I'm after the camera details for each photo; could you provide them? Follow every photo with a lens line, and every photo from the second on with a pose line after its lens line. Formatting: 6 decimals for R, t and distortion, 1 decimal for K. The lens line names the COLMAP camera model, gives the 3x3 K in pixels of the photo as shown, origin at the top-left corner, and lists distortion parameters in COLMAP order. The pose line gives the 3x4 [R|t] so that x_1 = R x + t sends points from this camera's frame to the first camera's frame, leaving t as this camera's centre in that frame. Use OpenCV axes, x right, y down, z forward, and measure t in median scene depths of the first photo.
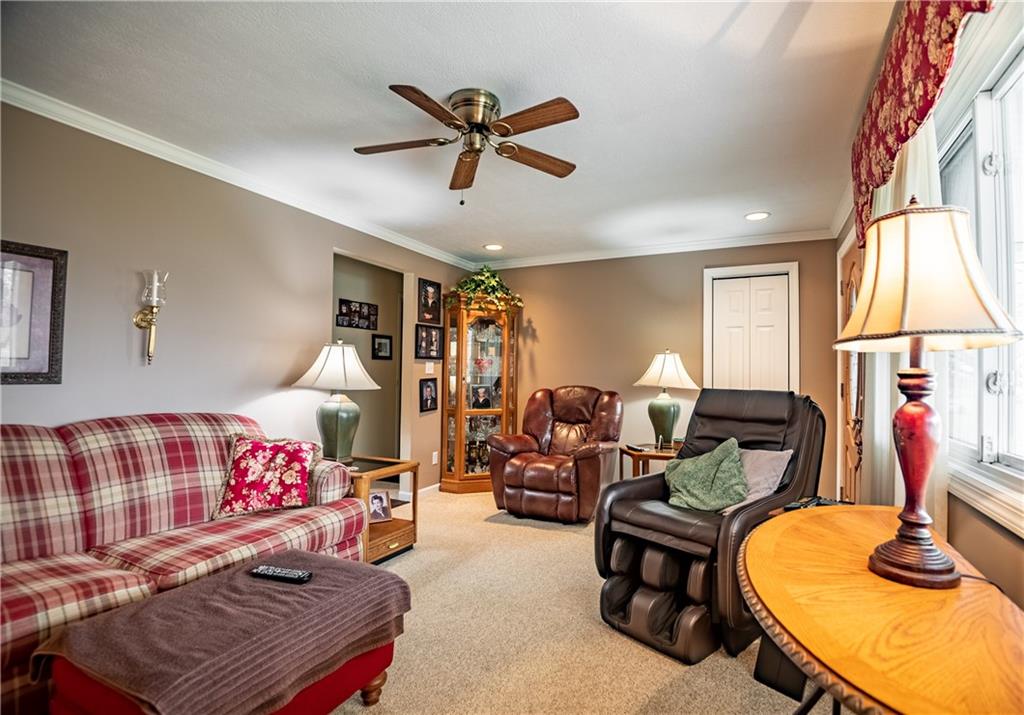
lens RADIAL K [[497.2, 0, 512.0], [0, 497.2, 357.5], [0, 0, 1]] dist [-0.043641, -0.000266]
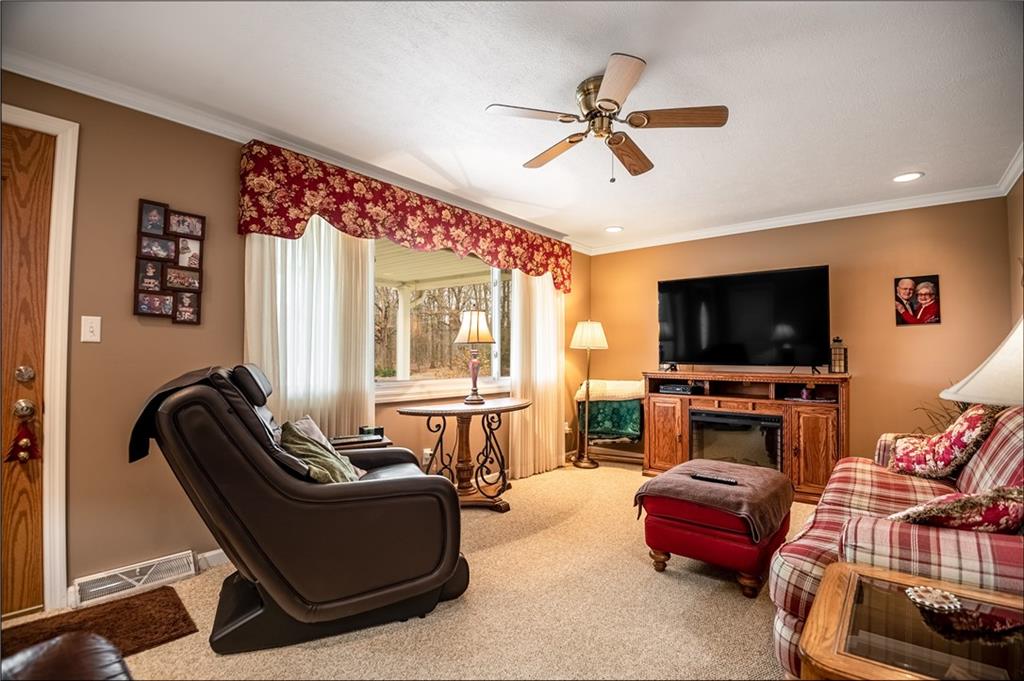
lens RADIAL K [[494.7, 0, 512.0], [0, 494.7, 340.5], [0, 0, 1]] dist [-0.000464, -0.029493]
pose [[-0.979443, -0.004858, 0.201661, -0.083903], [-0.018535, 0.997648, -0.065985, 0.076911], [-0.200866, -0.068366, -0.977230, 1.753550]]
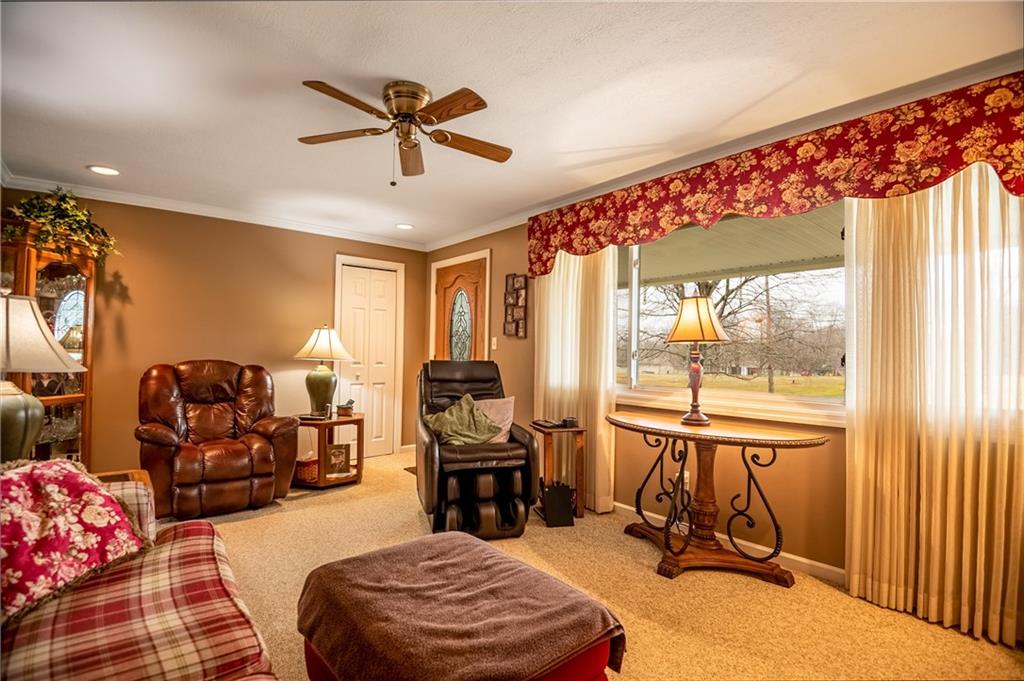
lens RADIAL K [[494.7, 0, 512.0], [0, 494.7, 340.5], [0, 0, 1]] dist [-0.000464, -0.029493]
pose [[0.403871, 0.018946, 0.914620, -0.817310], [-0.040607, 0.999171, -0.002766, 0.006510], [-0.913914, -0.036023, 0.404305, 0.301767]]
